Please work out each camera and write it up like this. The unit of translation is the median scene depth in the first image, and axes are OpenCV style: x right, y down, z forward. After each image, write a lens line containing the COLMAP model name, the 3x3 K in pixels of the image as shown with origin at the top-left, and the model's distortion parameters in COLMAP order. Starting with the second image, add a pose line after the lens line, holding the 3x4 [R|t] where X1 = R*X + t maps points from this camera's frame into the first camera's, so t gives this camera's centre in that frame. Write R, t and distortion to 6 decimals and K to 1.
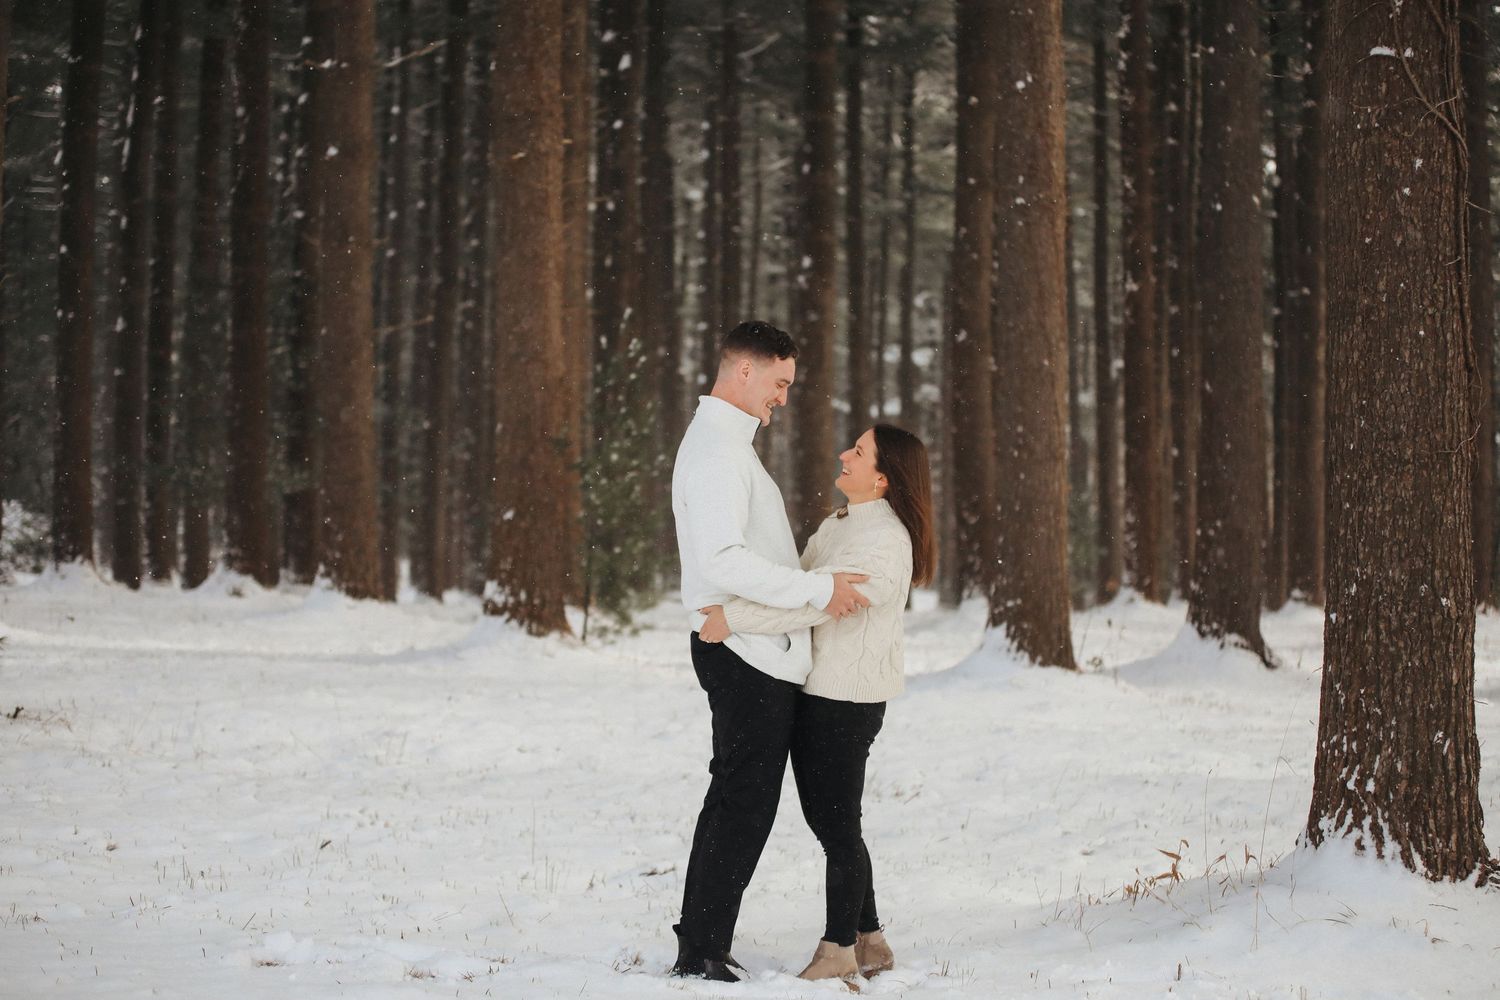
lens RADIAL K [[6618.1, 0, 751.0], [0, 6618.1, 494.4], [0, 0, 1]] dist [-0.260760, 0.000000]
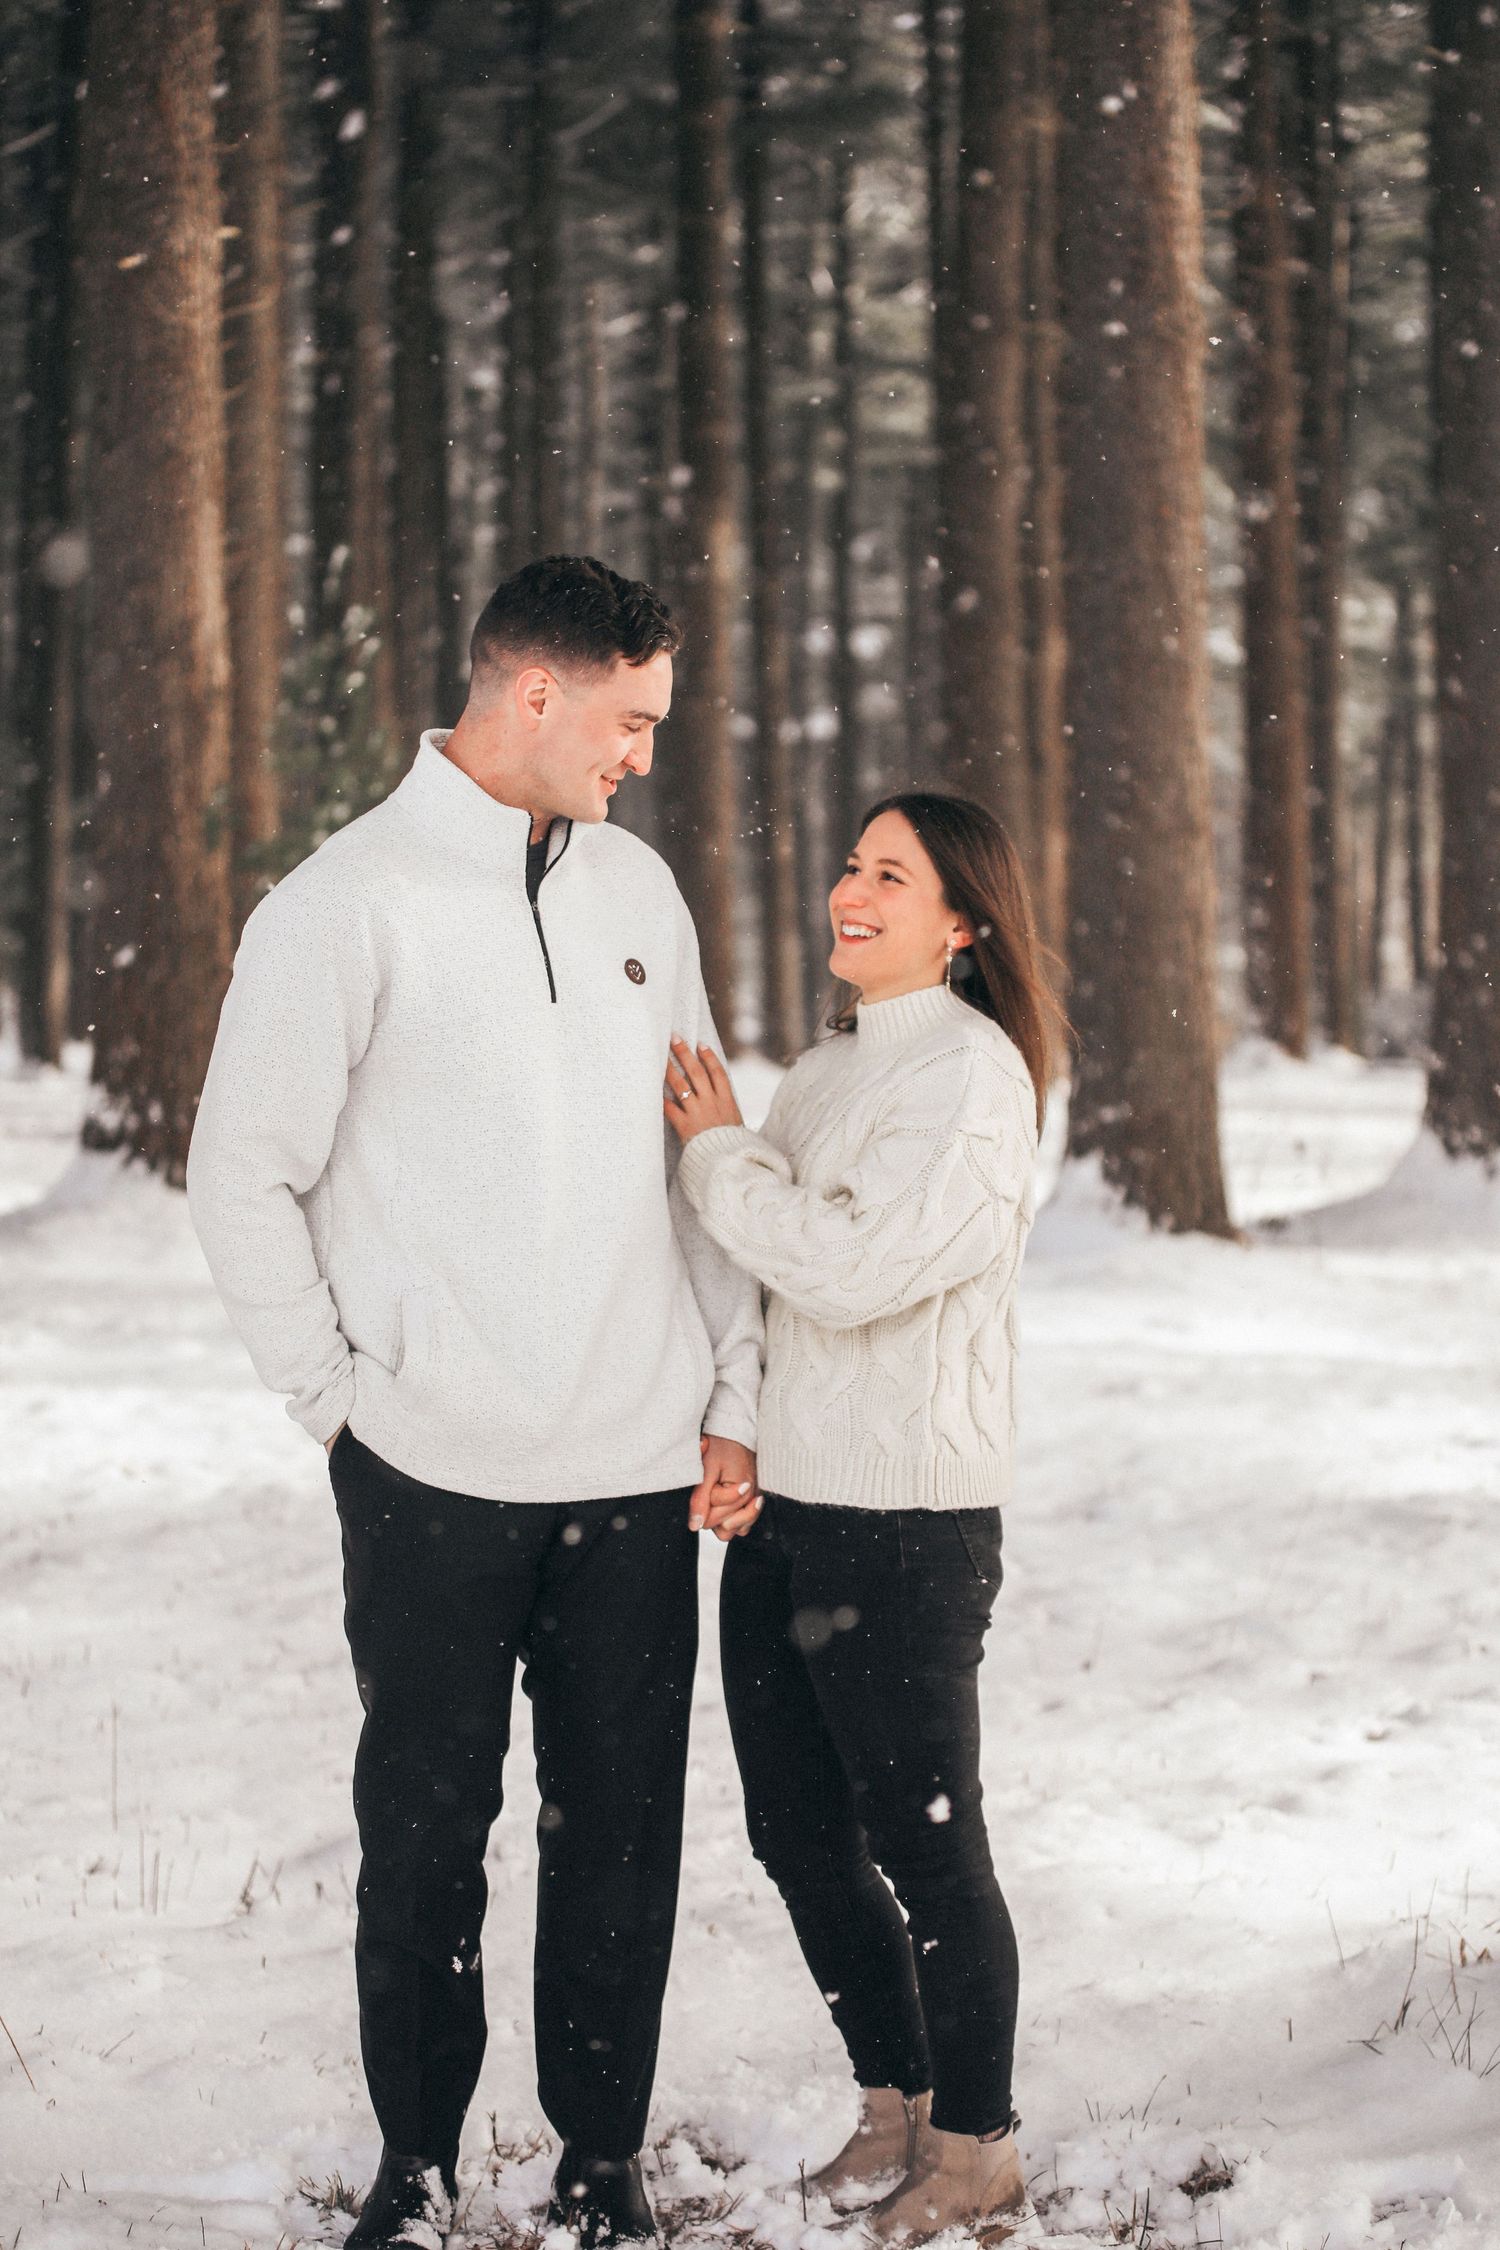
lens RADIAL K [[5419.3, 0, 874.0], [0, 5419.3, 1218.0], [0, 0, 1]] dist [-0.396577, 0.000000]
pose [[0.998220, -0.021480, 0.055644, -0.002210], [0.016911, 0.996544, 0.081325, -0.009652], [-0.057198, -0.080239, 0.995133, 0.579614]]
